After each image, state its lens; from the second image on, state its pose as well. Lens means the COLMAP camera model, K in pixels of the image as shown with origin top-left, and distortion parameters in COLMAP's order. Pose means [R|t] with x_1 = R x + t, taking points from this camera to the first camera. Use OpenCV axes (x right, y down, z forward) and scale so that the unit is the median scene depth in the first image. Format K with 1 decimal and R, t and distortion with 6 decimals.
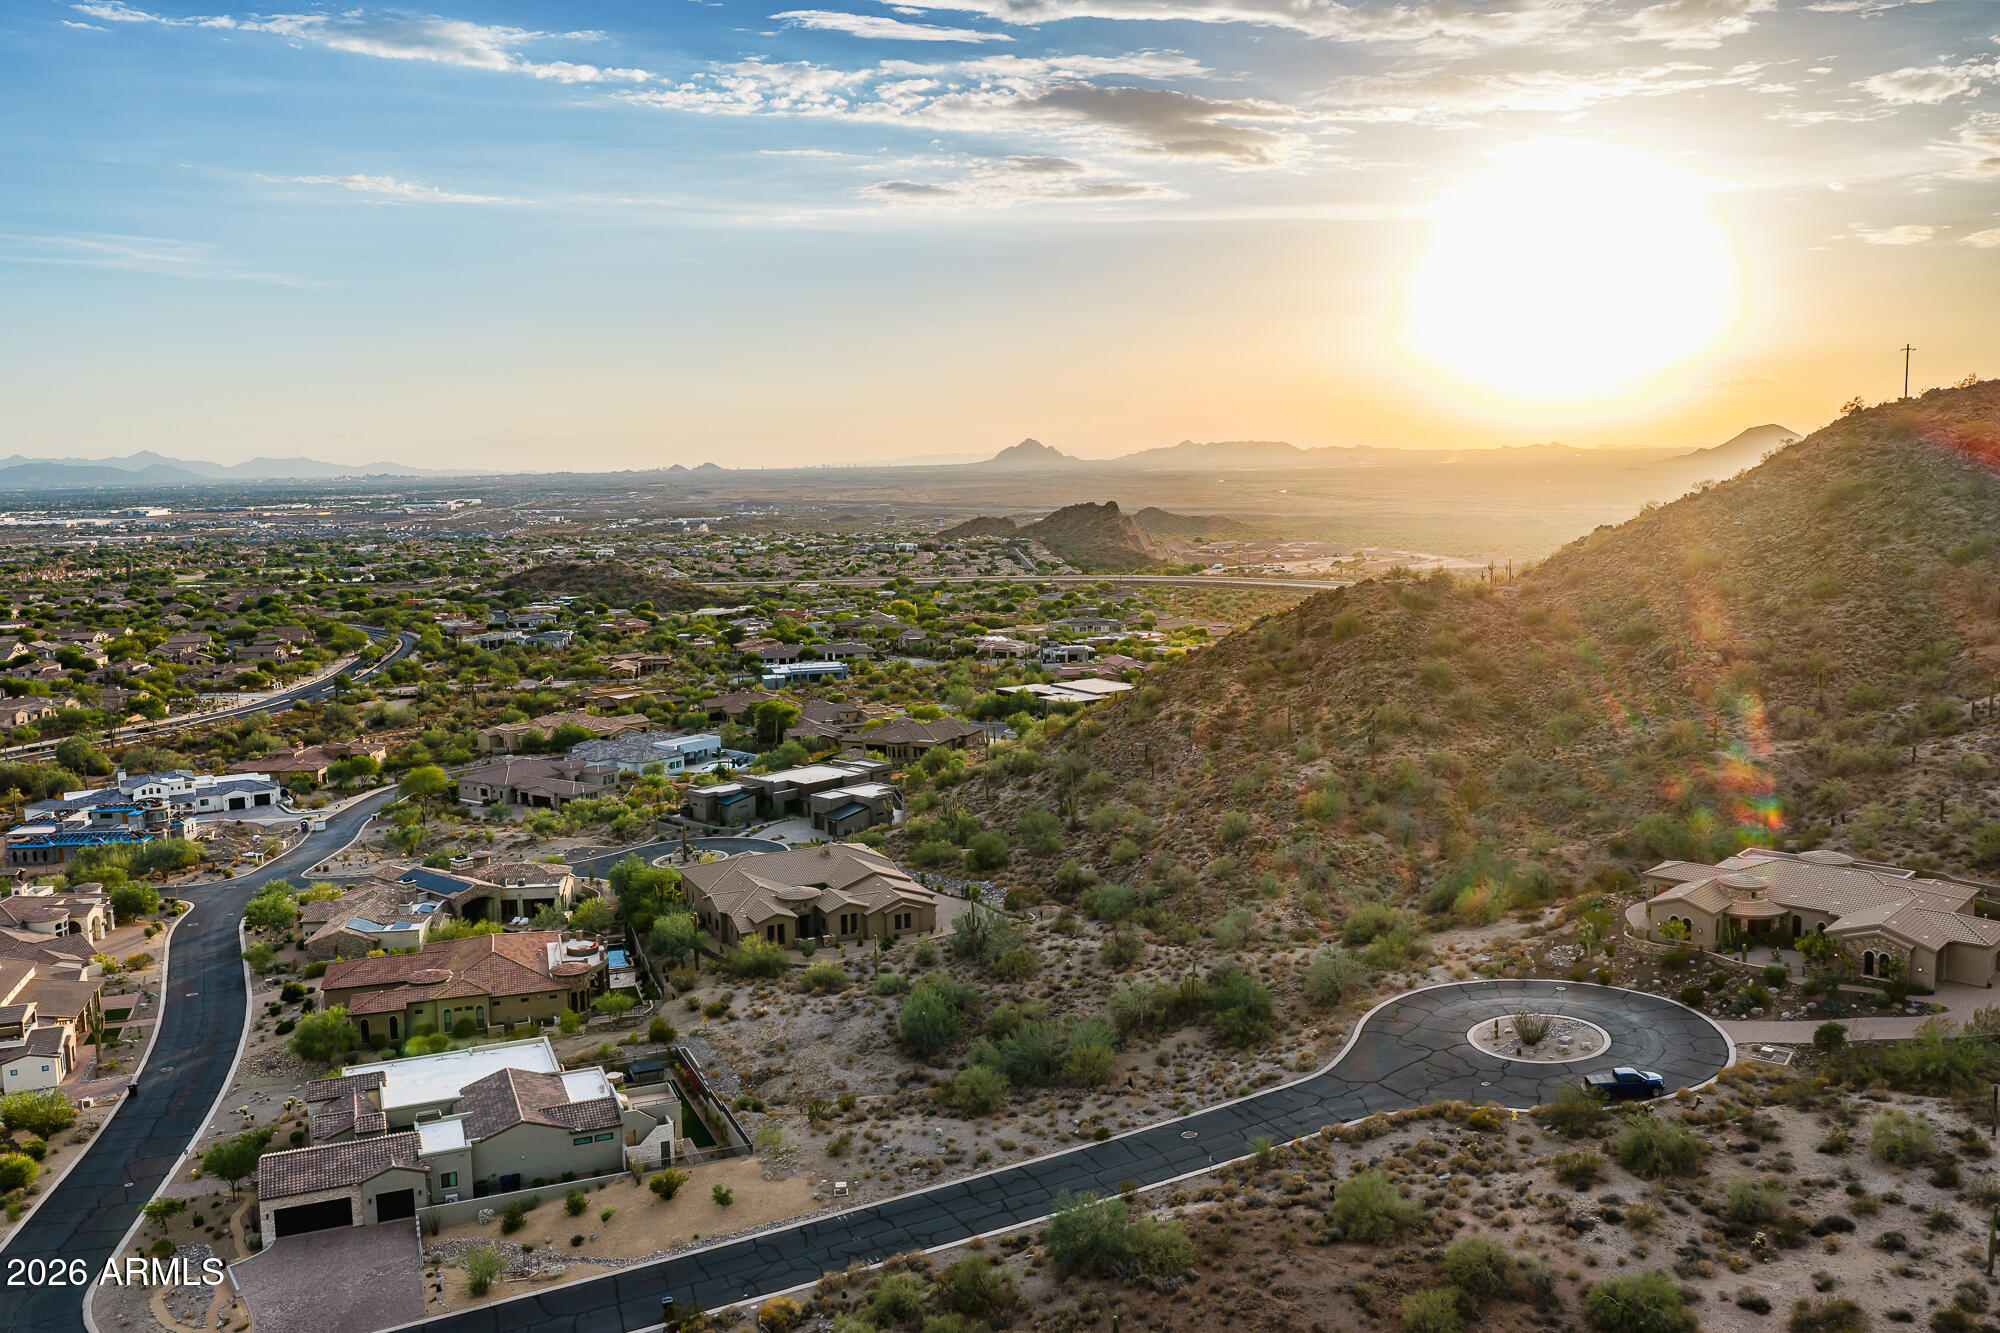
lens RADIAL K [[1662.2, 0, 1000.0], [0, 1662.2, 666.5], [0, 0, 1]] dist [0.016541, -0.025672]
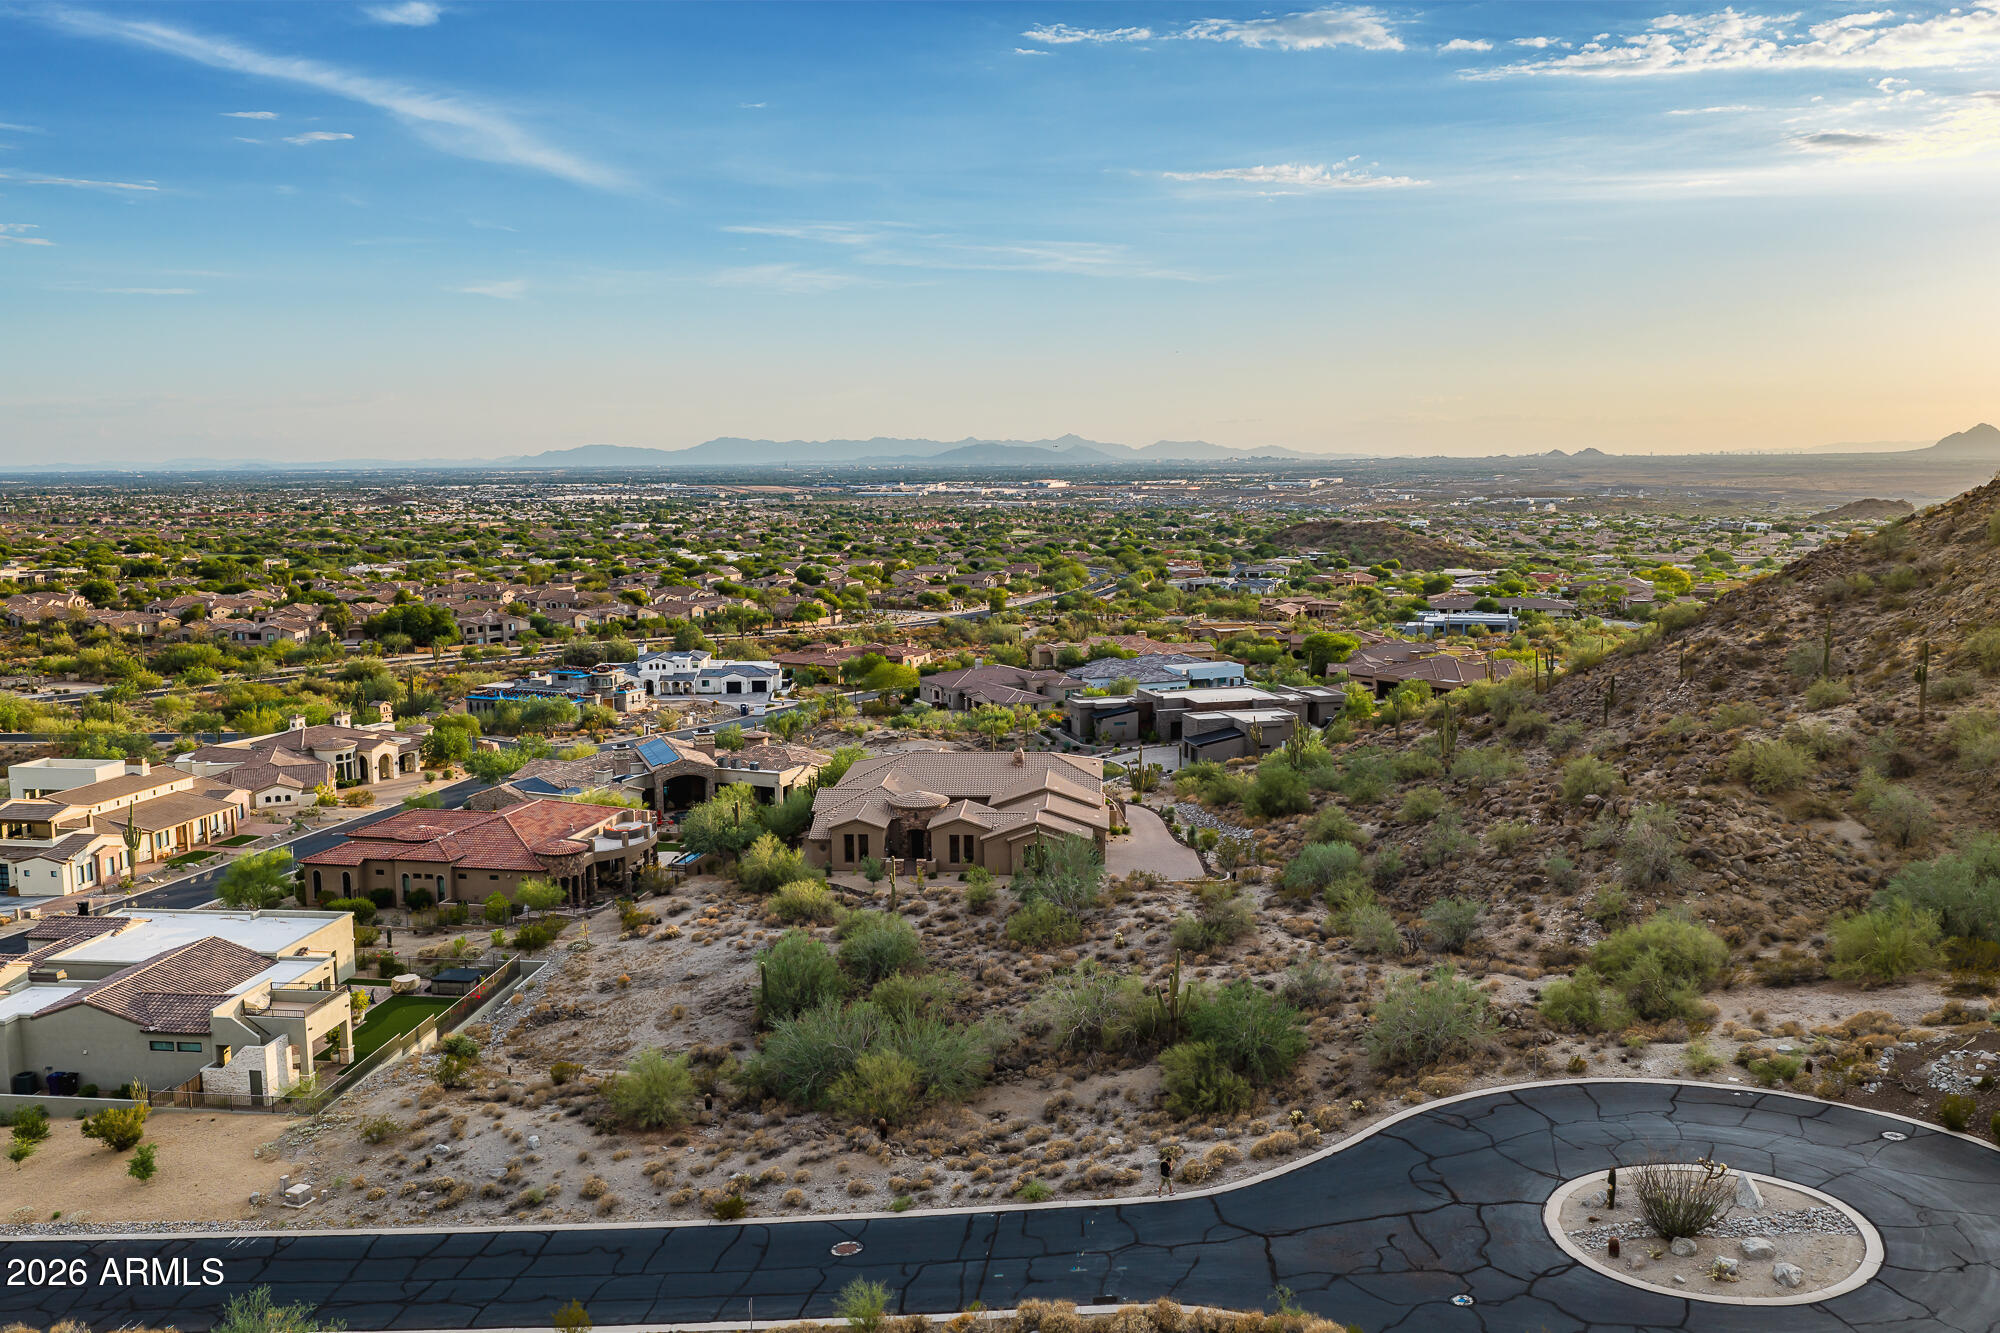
lens RADIAL K [[1653.0, 0, 1001.9], [0, 1653.0, 684.2], [0, 0, 1]] dist [0.023269, -0.046826]
pose [[0.870782, 0.079216, -0.485246, 0.341569], [-0.069791, 0.996857, 0.037496, 0.072902], [0.486691, 0.001215, 0.873573, 0.499878]]
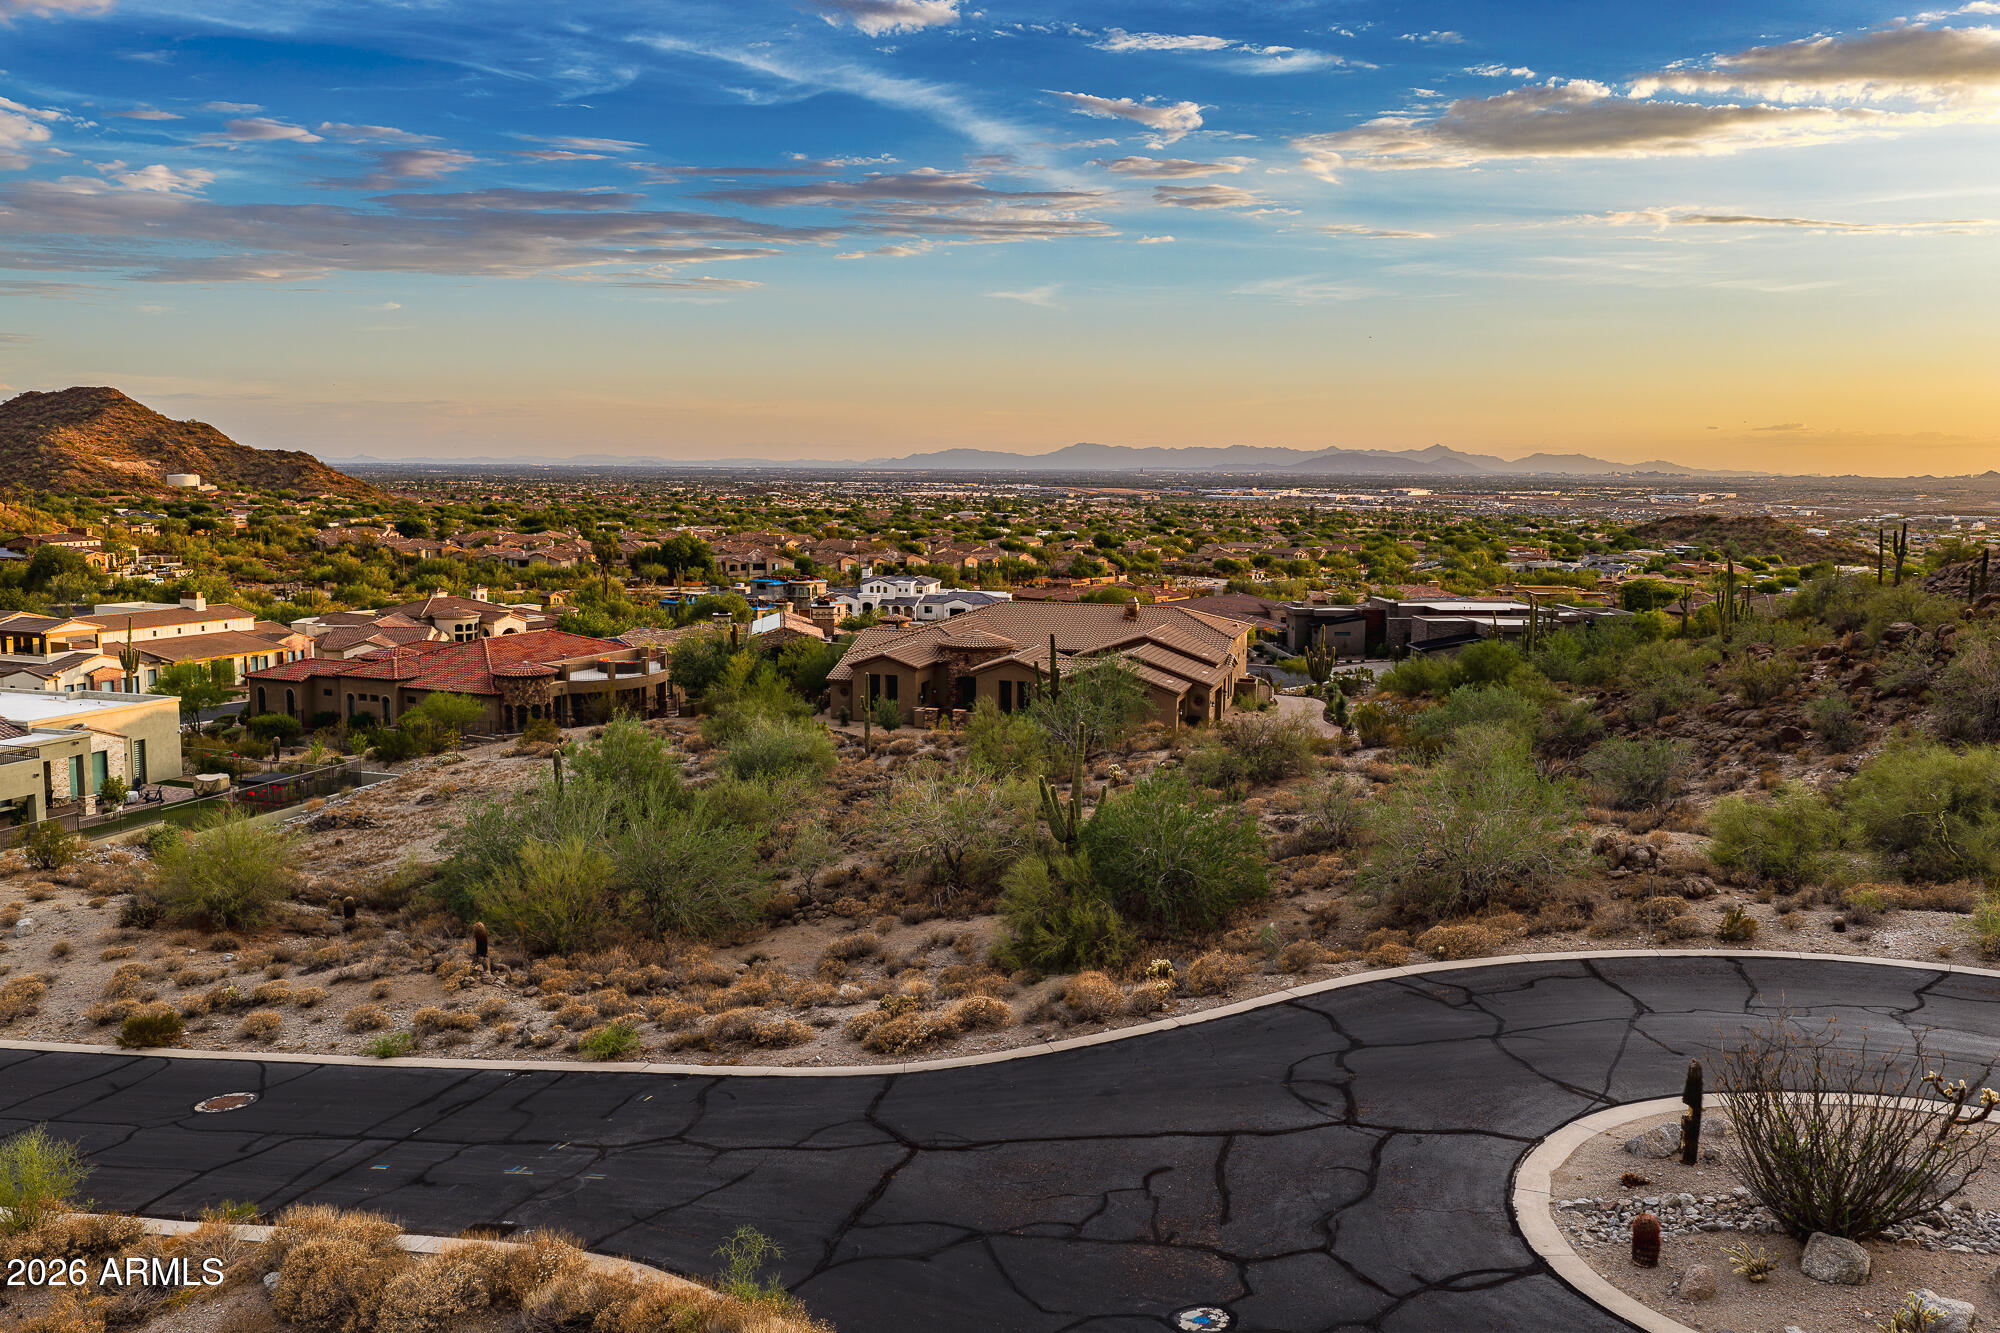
lens RADIAL K [[1662.2, 0, 1000.0], [0, 1662.2, 666.5], [0, 0, 1]] dist [0.016541, -0.025672]
pose [[0.745728, 0.107531, -0.657516, 0.339526], [-0.107722, 0.993365, 0.040282, 0.158990], [0.657485, 0.040790, 0.752363, 0.759351]]
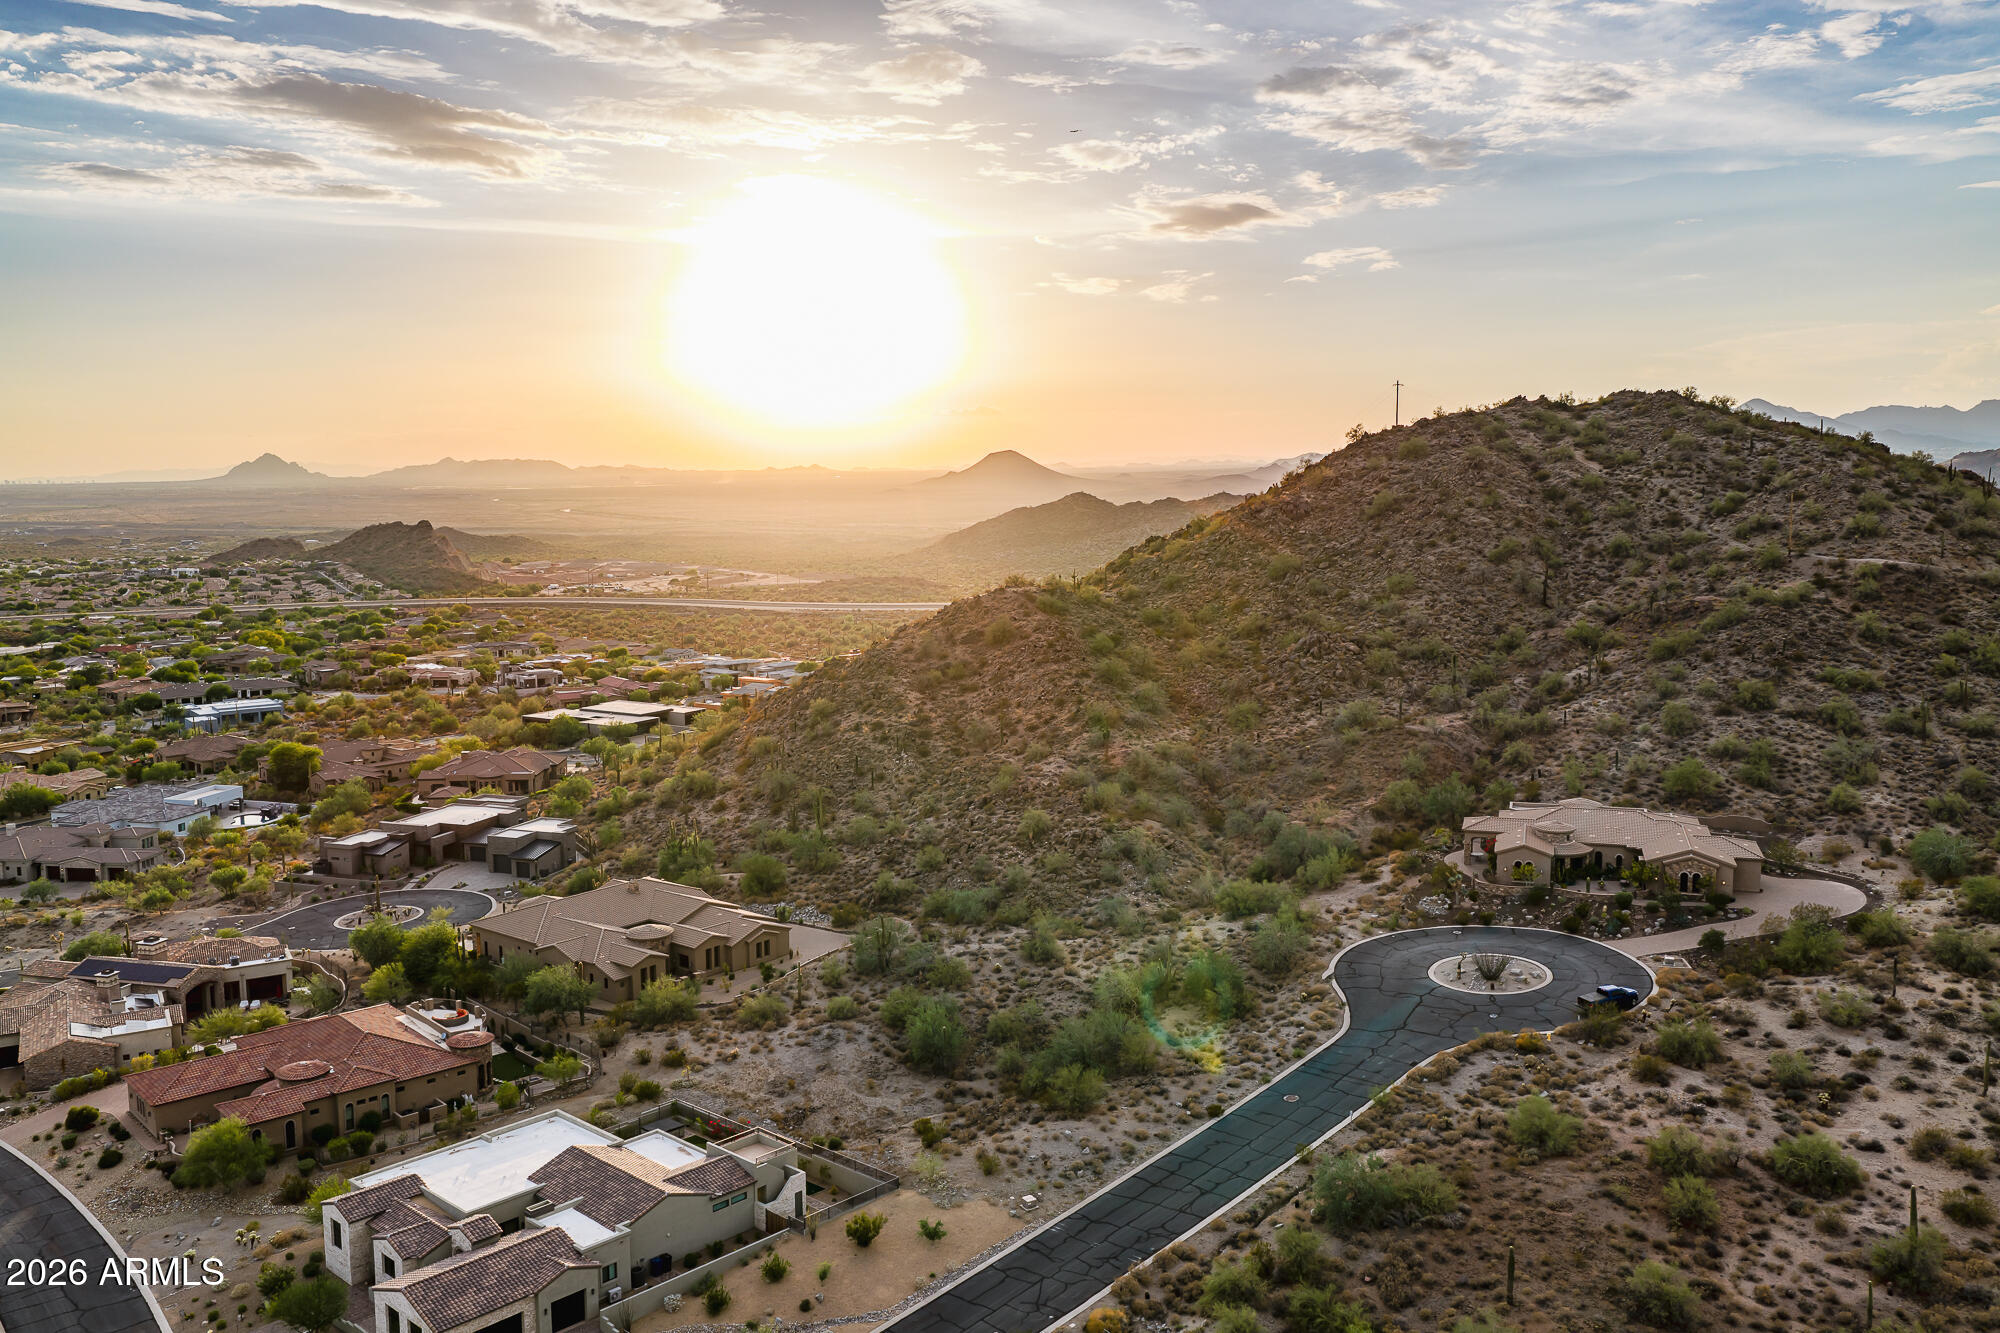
lens RADIAL K [[1660.9, 0, 999.7], [0, 1660.9, 654.9], [0, 0, 1]] dist [0.014559, -0.027850]
pose [[0.908177, -0.038504, 0.416812, -0.427420], [0.046221, 0.998896, -0.008432, -0.002293], [-0.416027, 0.026923, 0.908954, 0.087238]]
